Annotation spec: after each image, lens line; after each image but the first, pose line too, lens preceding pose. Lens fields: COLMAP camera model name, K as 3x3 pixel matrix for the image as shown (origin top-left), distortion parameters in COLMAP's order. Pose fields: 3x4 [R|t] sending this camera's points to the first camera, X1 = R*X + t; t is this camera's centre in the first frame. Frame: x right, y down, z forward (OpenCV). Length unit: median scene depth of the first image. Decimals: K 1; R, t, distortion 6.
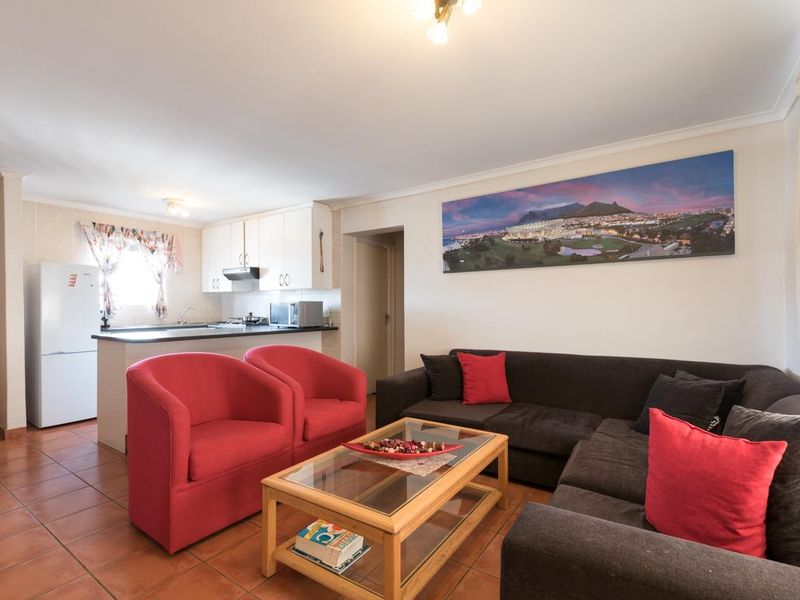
lens RADIAL K [[402.1, 0, 383.3], [0, 402.1, 302.4], [0, 0, 1]] dist [-0.001134, -0.000452]
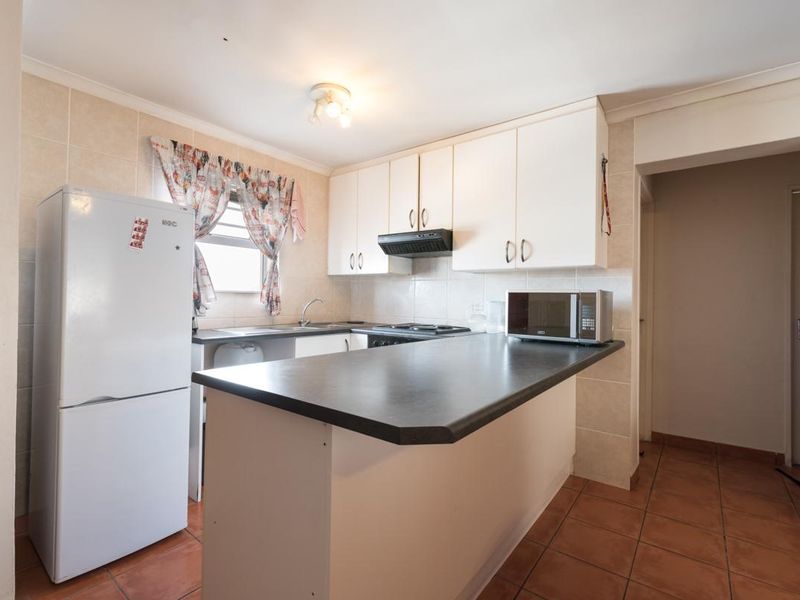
lens RADIAL K [[385.3, 0, 401.4], [0, 385.3, 288.3], [0, 0, 1]] dist [0.002073, 0.000207]
pose [[0.999292, 0.017428, -0.033351, -0.357439], [-0.018041, 0.999672, -0.018169, 0.005982], [0.033023, 0.018758, 0.999279, 0.447084]]
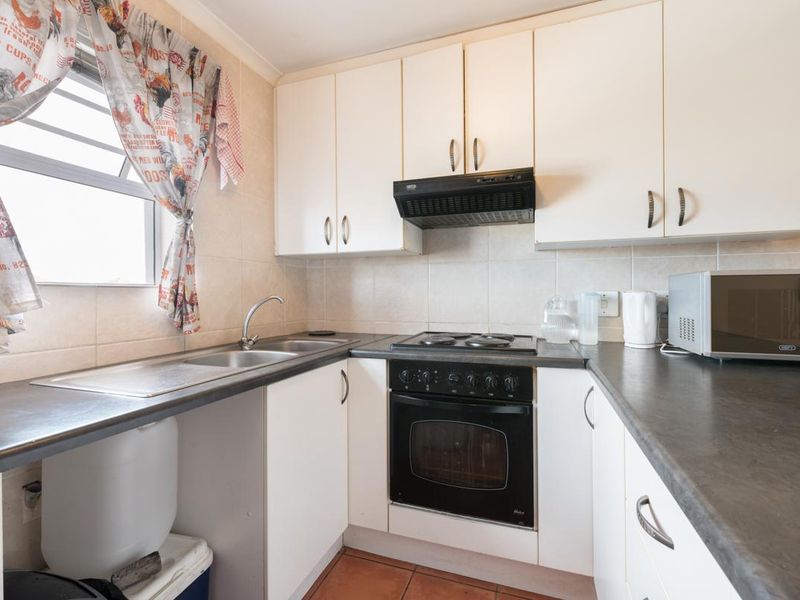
lens RADIAL K [[385.3, 0, 401.4], [0, 385.3, 288.3], [0, 0, 1]] dist [0.002073, 0.000207]
pose [[0.960543, -0.000629, 0.278131, -0.500967], [0.002203, 0.999983, -0.005348, 0.009249], [-0.278123, 0.005750, 0.960528, 0.714641]]
